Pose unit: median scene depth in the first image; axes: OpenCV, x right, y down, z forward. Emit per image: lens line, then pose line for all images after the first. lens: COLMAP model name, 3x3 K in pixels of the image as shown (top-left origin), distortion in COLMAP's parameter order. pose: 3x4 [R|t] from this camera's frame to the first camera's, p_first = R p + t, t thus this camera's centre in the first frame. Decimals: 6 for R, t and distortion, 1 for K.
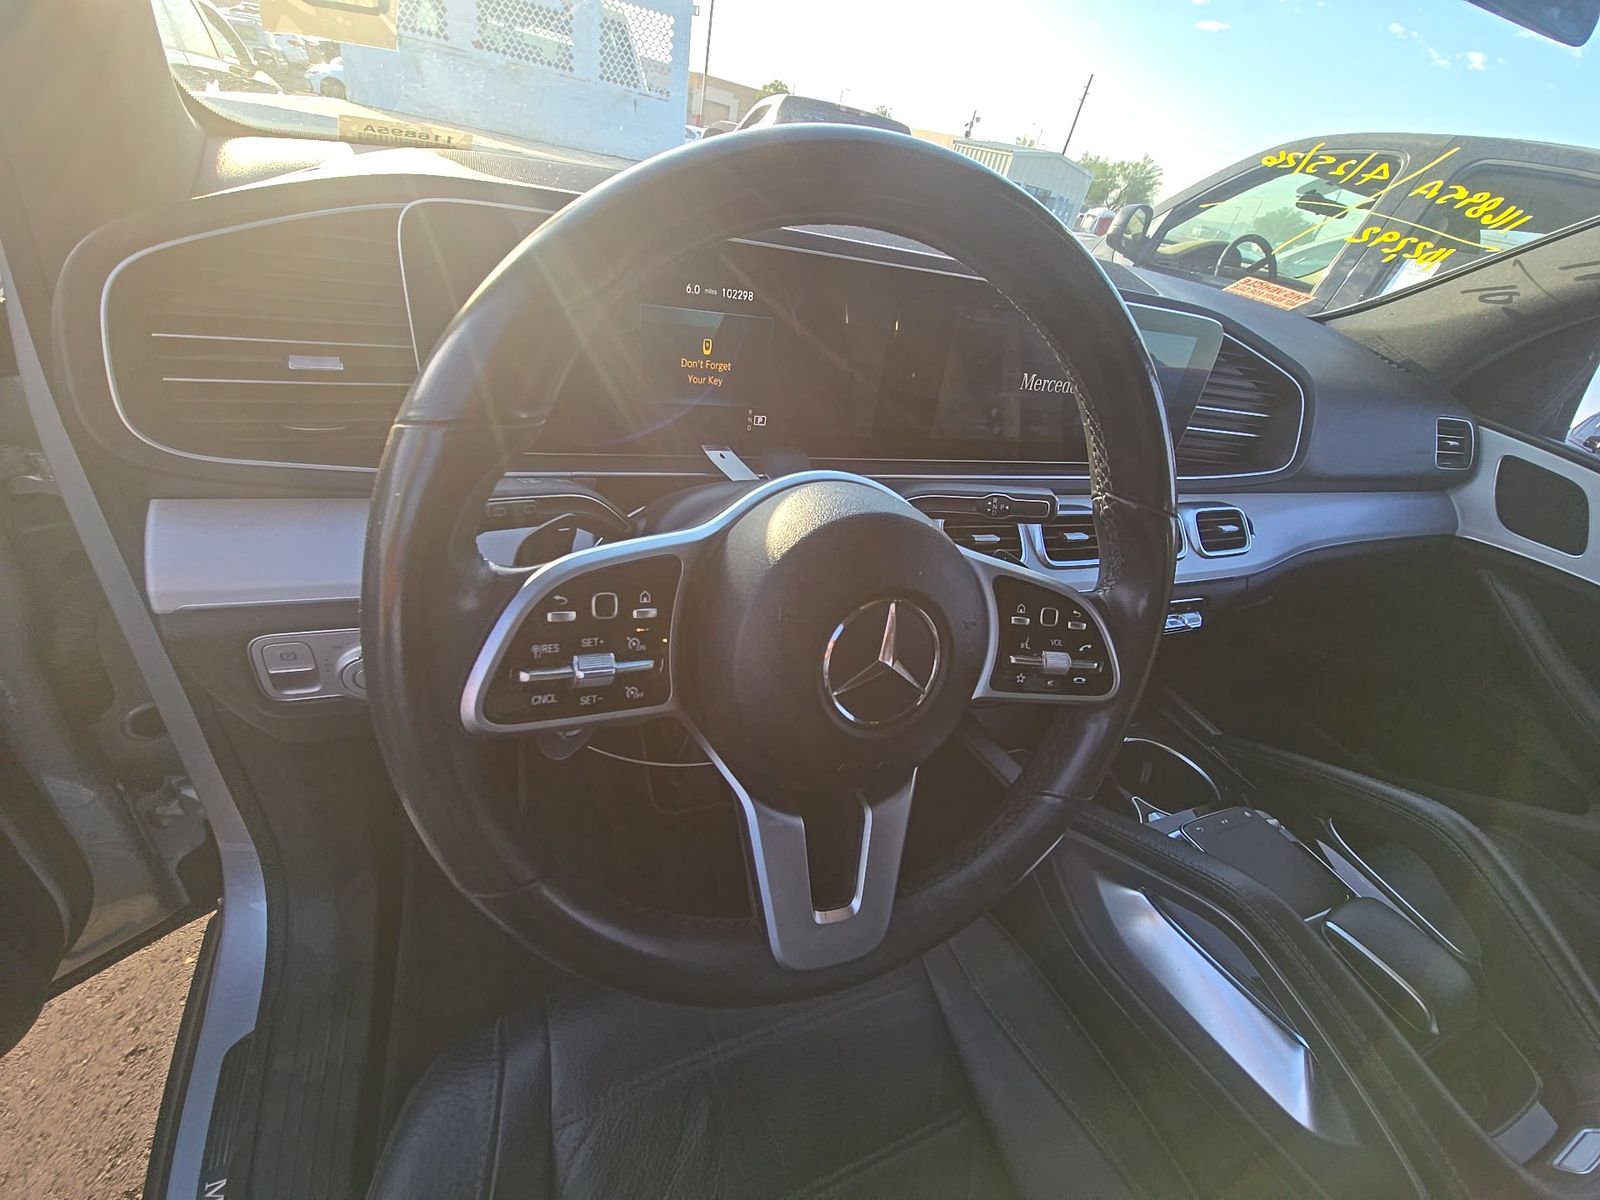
lens RADIAL K [[645.7, 0, 794.2], [0, 645.7, 600.4], [0, 0, 1]] dist [0.003009, 0.000217]
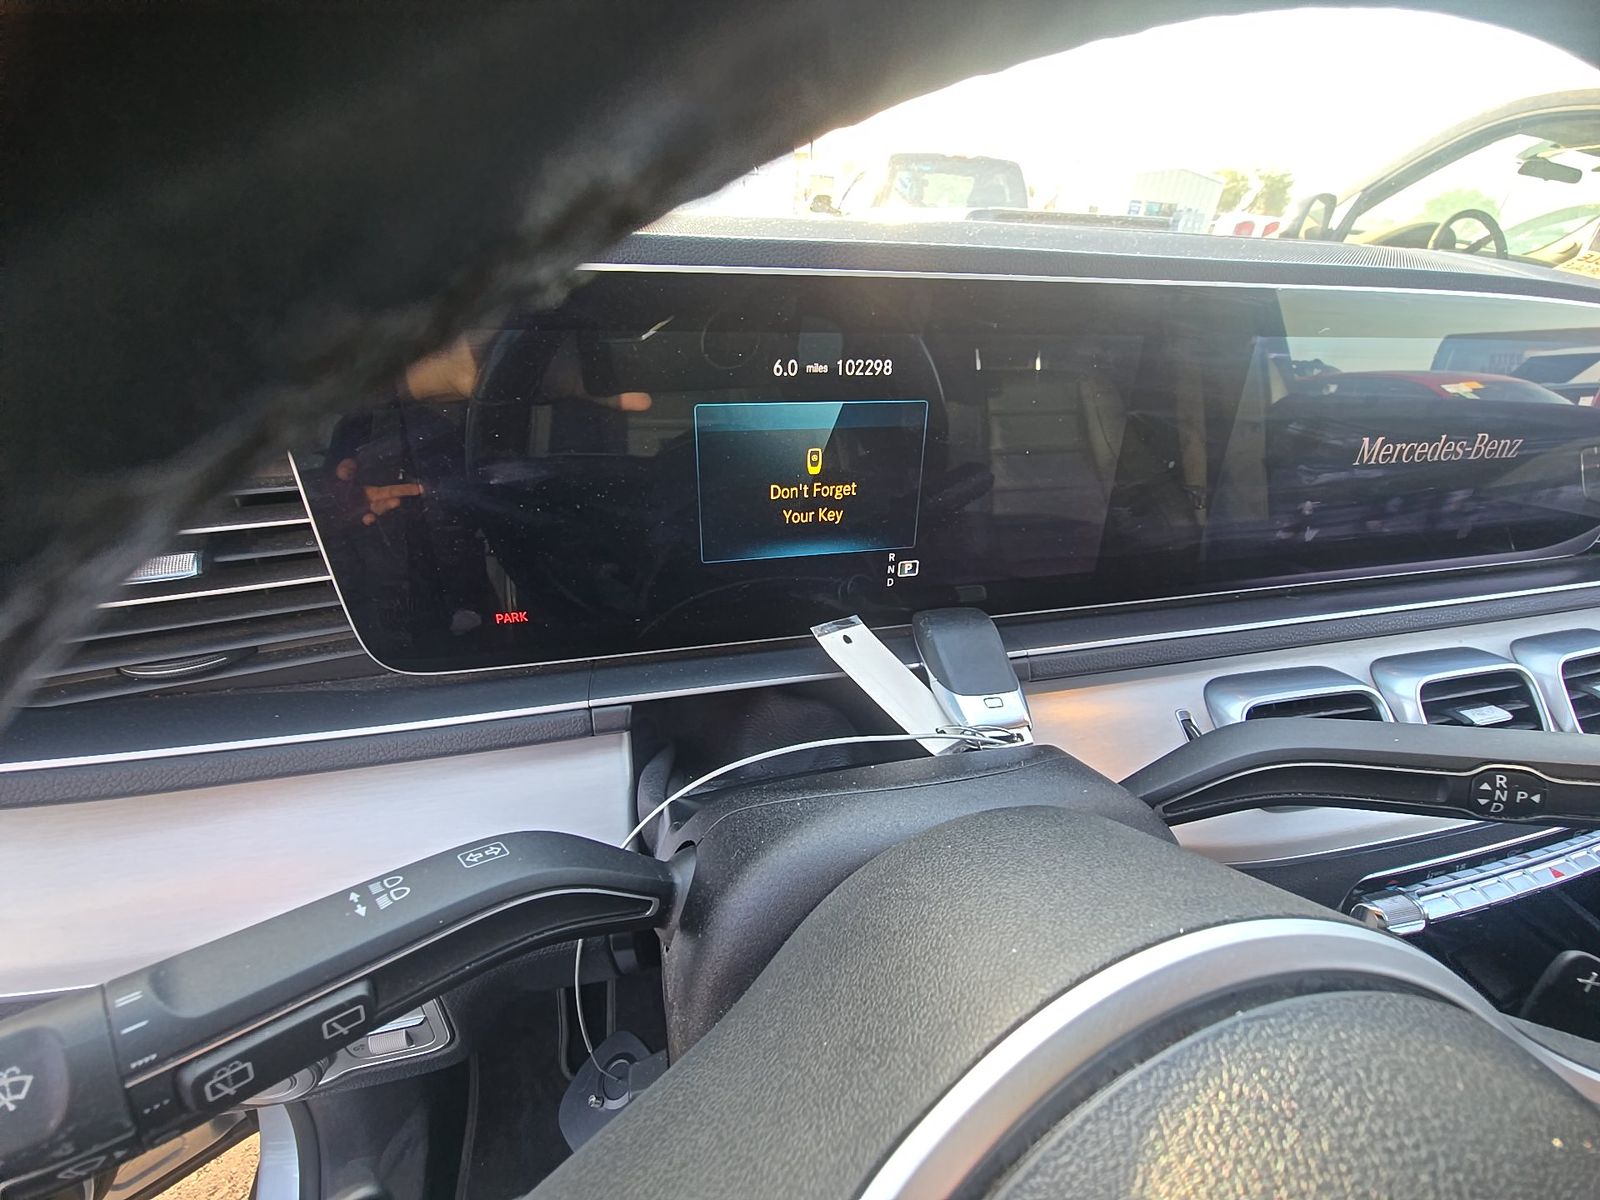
lens RADIAL K [[648.8, 0, 793.2], [0, 648.8, 596.3], [0, 0, 1]] dist [0.002928, -0.006258]
pose [[0.981562, -0.044828, -0.185814, -0.050473], [0.030589, 0.996421, -0.078799, -0.223582], [0.188682, 0.071662, 0.979420, 0.432526]]
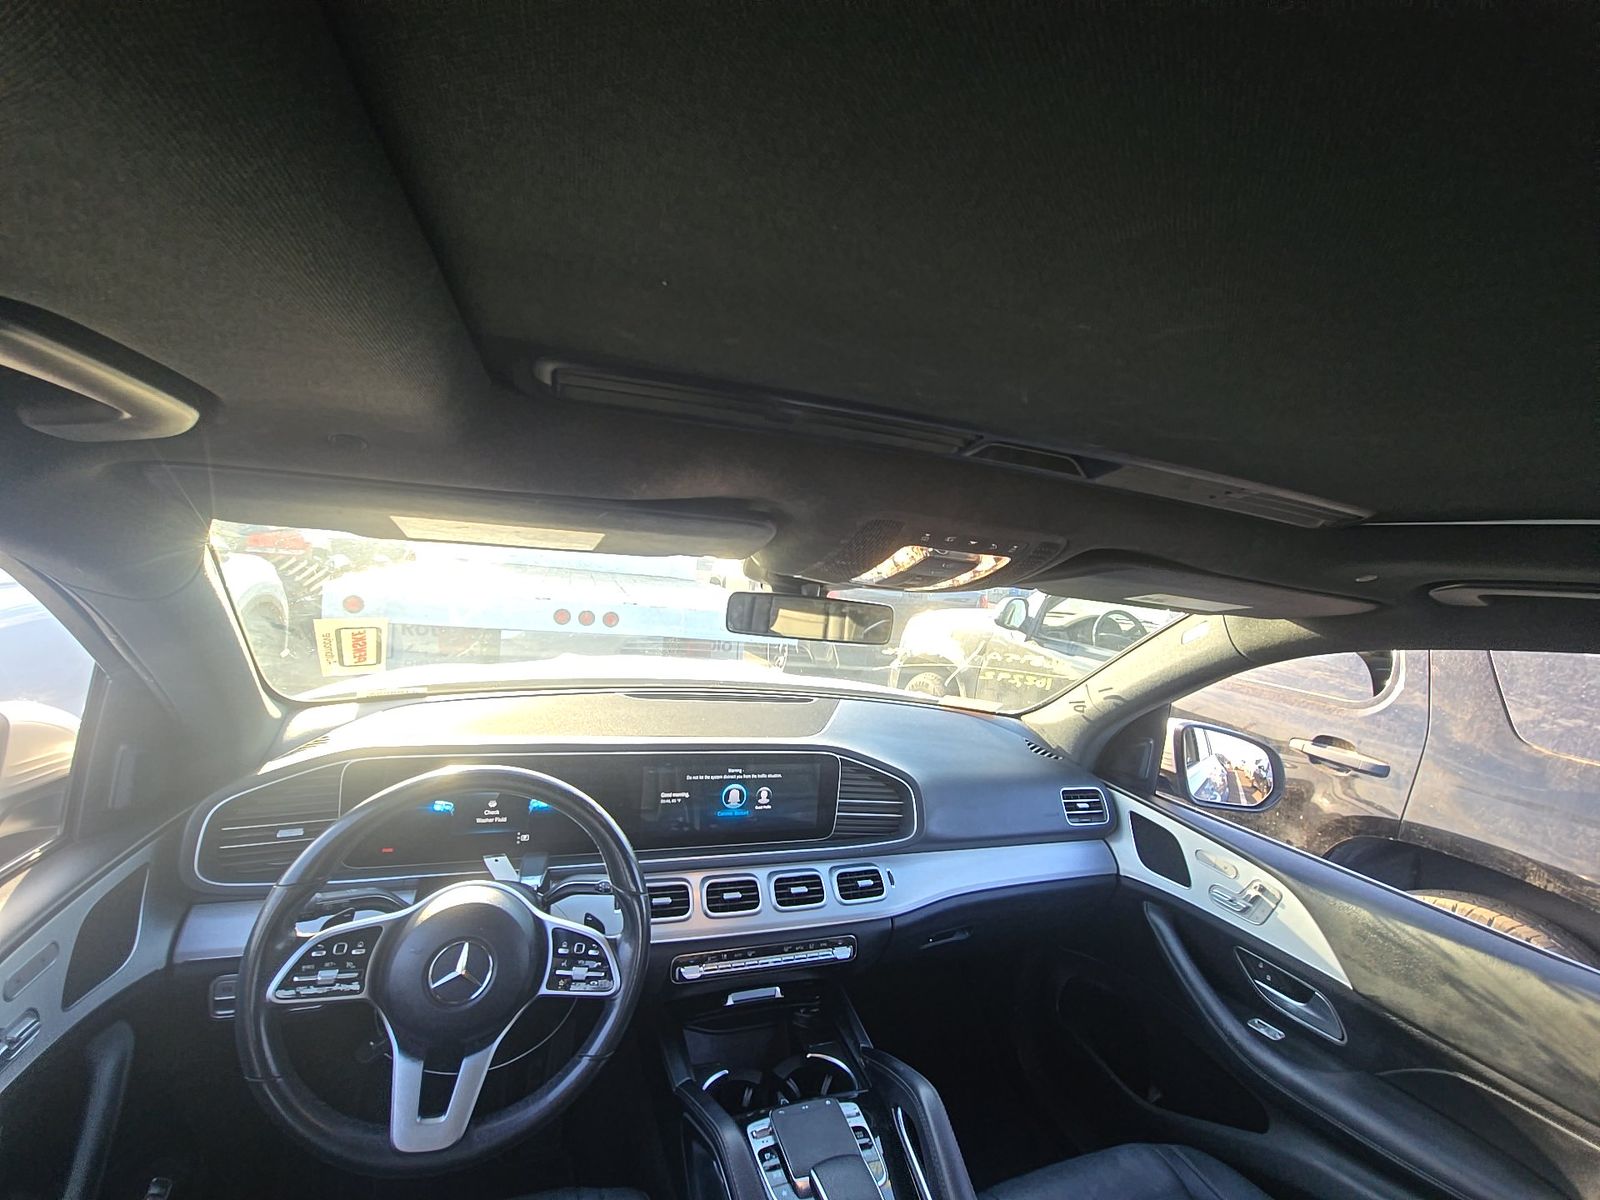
lens RADIAL K [[645.7, 0, 794.2], [0, 645.7, 600.4], [0, 0, 1]] dist [0.003009, 0.000217]
pose [[0.996211, -0.069853, -0.051807, 0.915564], [0.035792, 0.872227, -0.487791, 0.063620], [0.079261, 0.484088, 0.871422, -0.940622]]
